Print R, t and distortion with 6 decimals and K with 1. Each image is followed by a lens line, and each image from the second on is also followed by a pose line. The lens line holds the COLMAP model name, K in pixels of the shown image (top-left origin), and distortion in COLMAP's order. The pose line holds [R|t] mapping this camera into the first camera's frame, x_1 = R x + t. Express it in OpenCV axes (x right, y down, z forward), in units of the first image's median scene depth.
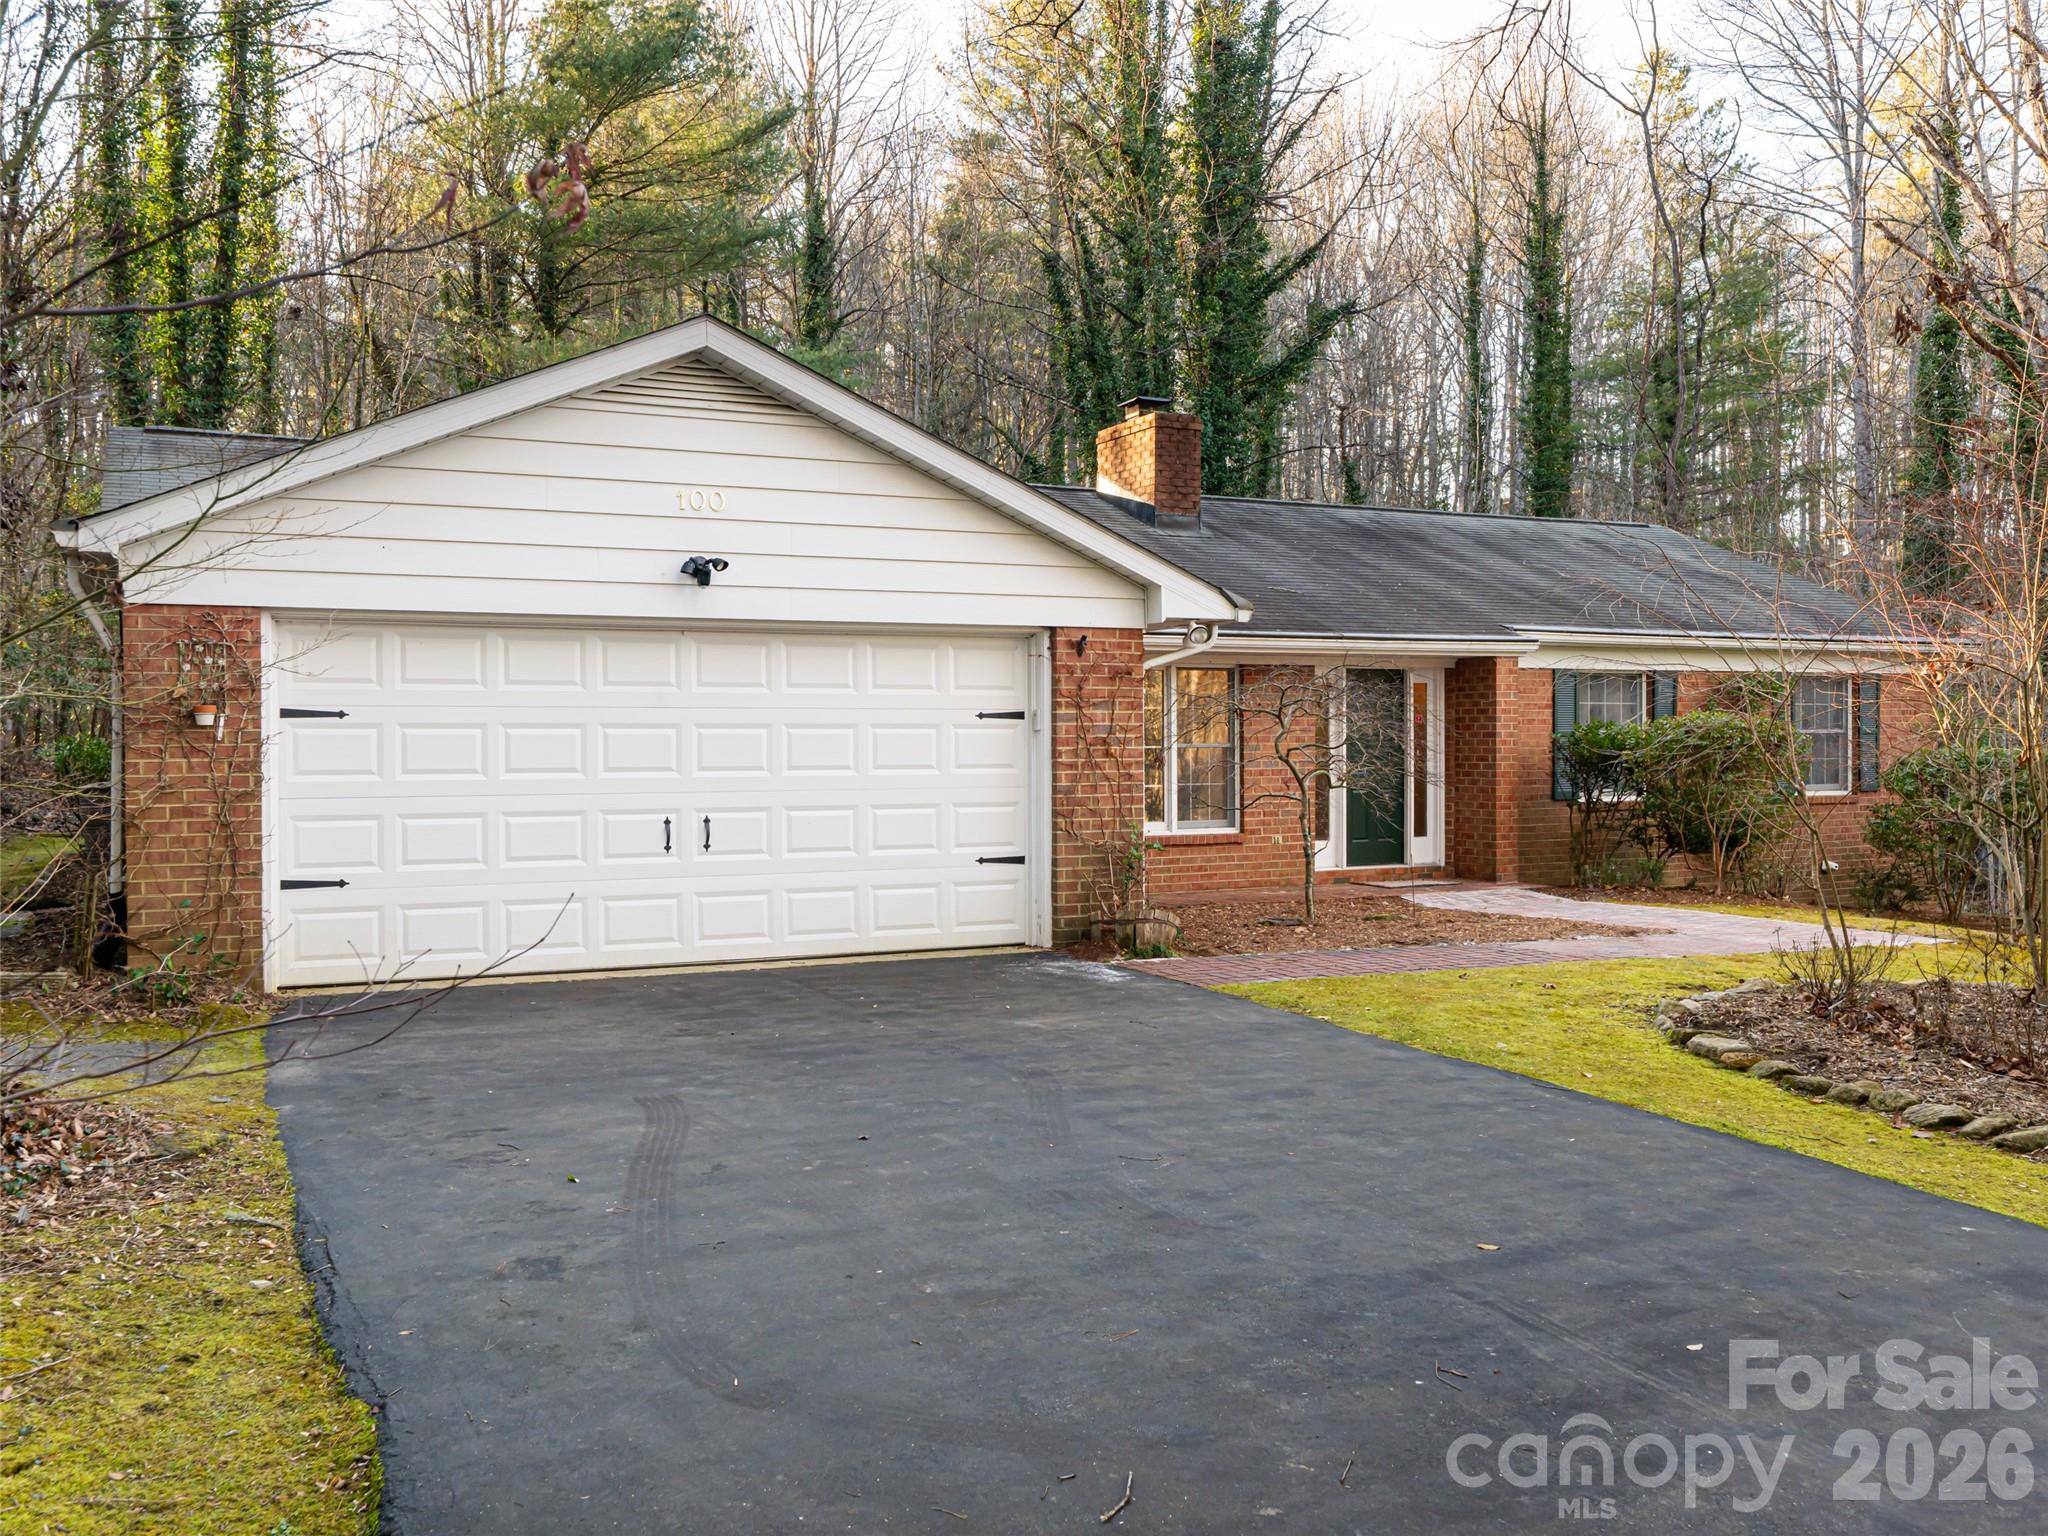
lens RADIAL K [[1479.1, 0, 1018.8], [0, 1479.1, 759.6], [0, 0, 1]] dist [0.002704, 0.006032]
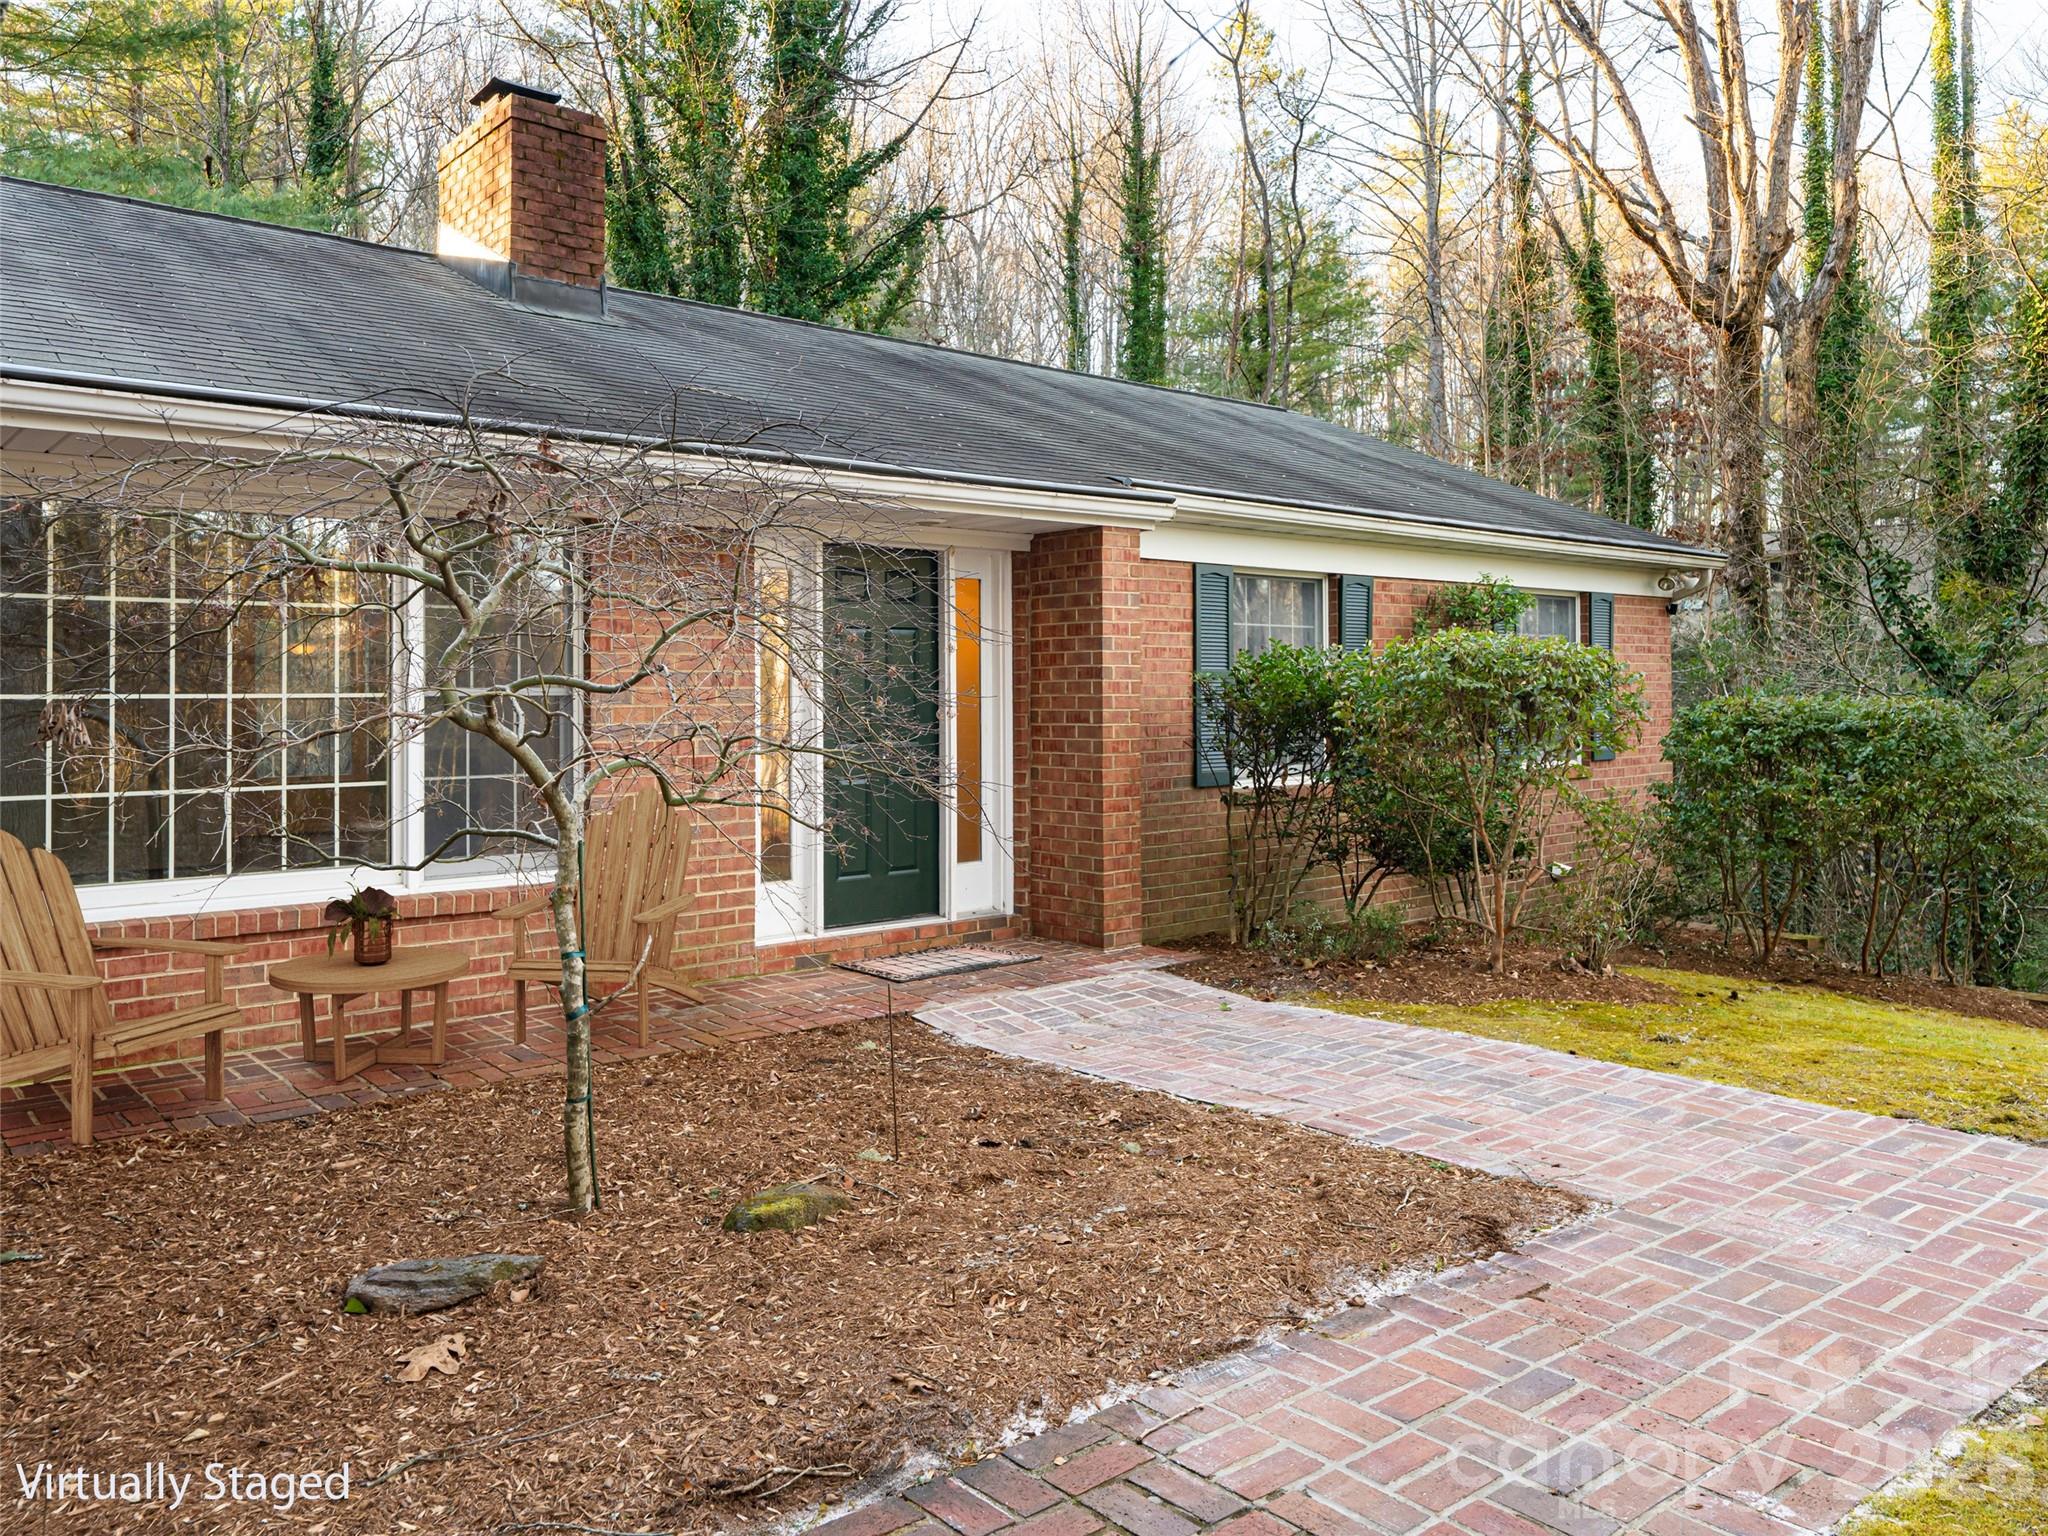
lens RADIAL K [[1485.5, 0, 1028.5], [0, 1485.5, 760.1], [0, 0, 1]] dist [0.005694, -0.015830]
pose [[0.964397, -0.012078, 0.264183, 0.143203], [0.004088, 0.999518, 0.030773, -0.001729], [-0.264427, -0.028597, 0.963982, 0.452677]]
